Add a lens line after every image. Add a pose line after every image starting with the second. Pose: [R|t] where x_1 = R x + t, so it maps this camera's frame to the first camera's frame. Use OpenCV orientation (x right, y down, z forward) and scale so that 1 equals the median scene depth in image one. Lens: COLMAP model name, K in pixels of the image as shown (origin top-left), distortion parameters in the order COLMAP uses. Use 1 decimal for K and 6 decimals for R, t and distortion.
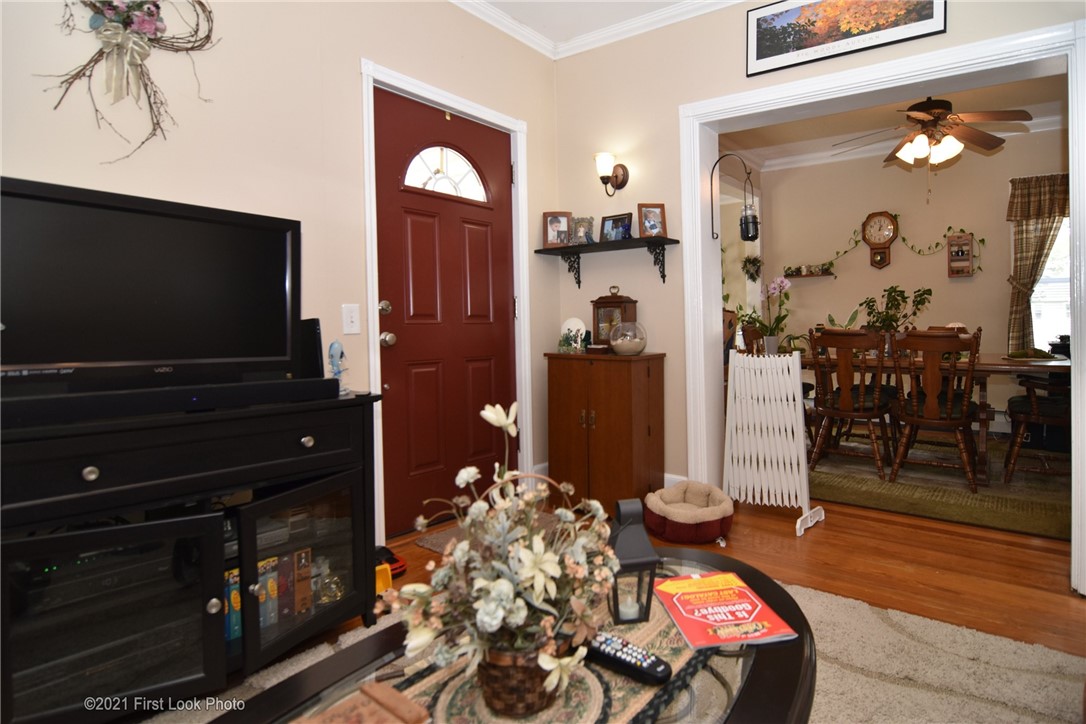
lens RADIAL K [[624.7, 0, 543.0], [0, 624.7, 362.0], [0, 0, 1]] dist [0.000404, -0.000711]
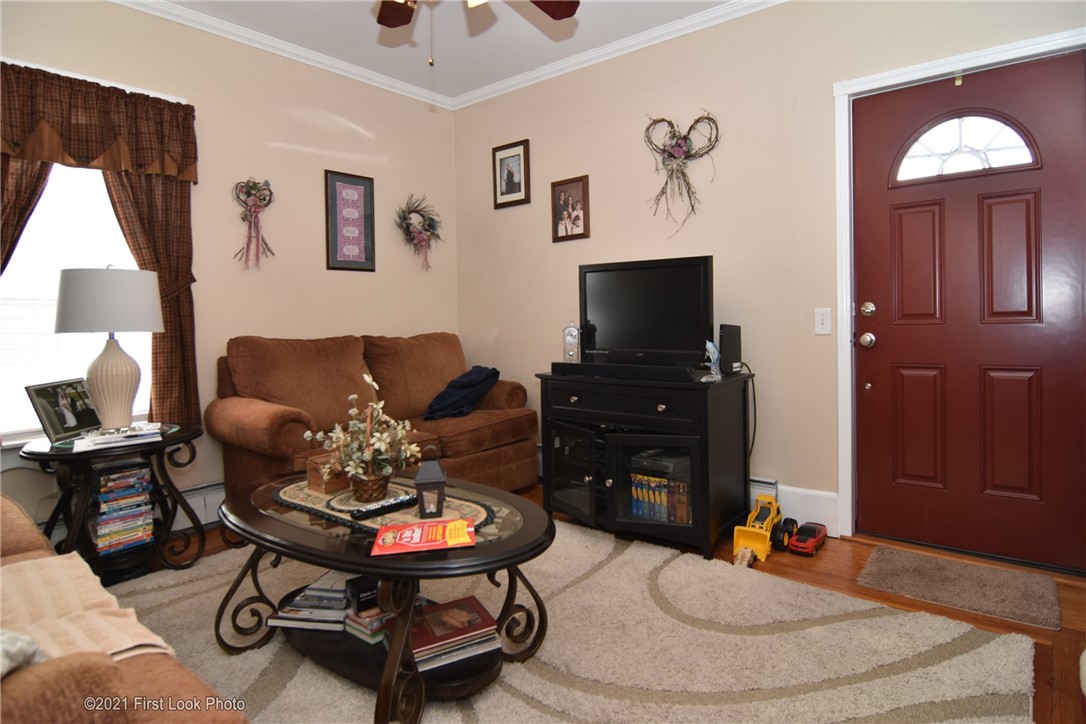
lens RADIAL K [[624.7, 0, 543.0], [0, 624.7, 362.0], [0, 0, 1]] dist [0.000404, -0.000711]
pose [[-0.022975, 0.057370, -0.998089, 0.806440], [-0.035374, 0.997680, 0.058161, -0.042273], [0.999110, 0.036643, -0.020892, 0.505619]]
